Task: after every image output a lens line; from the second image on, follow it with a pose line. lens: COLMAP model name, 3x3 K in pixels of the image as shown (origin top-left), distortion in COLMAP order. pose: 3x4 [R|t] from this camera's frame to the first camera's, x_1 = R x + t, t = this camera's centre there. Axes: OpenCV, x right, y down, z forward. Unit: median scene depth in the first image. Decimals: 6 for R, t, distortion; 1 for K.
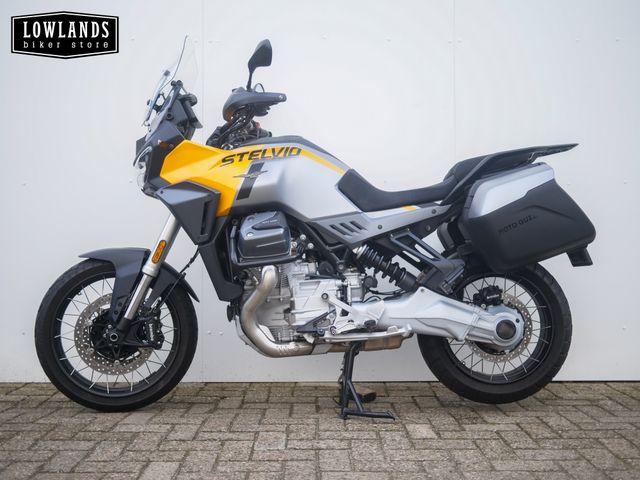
lens RADIAL K [[739.8, 0, 320.1], [0, 739.8, 235.9], [0, 0, 1]] dist [0.018132, 0.000000]
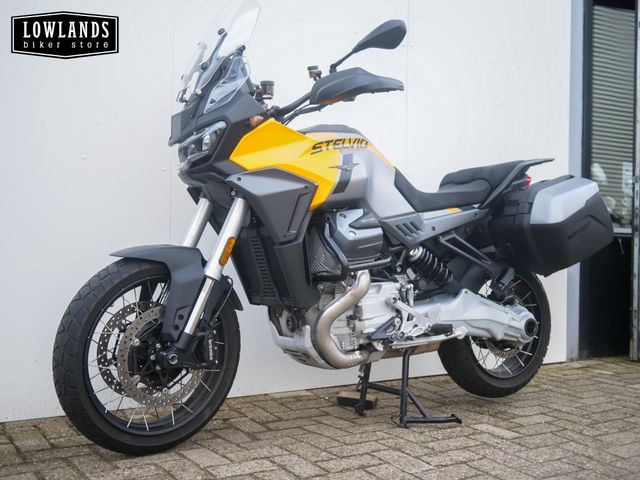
lens RADIAL K [[739.8, 0, 322.3], [0, 739.8, 239.4], [0, 0, 1]] dist [0.018132, 0.000000]
pose [[0.843276, 0.020097, 0.537105, -0.570957], [-0.029777, 0.999513, 0.009353, -0.002403], [-0.536655, -0.023880, 0.843463, 0.253100]]
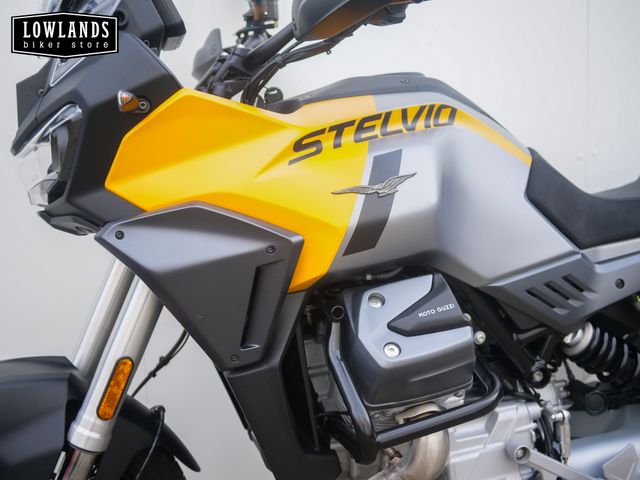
lens RADIAL K [[739.8, 0, 319.5], [0, 739.8, 241.3], [0, 0, 1]] dist [0.018132, 0.000000]
pose [[0.962798, -0.053731, 0.264826, -0.214085], [0.018649, 0.990907, 0.133248, -0.101368], [-0.269578, -0.123353, 0.955046, 0.623292]]
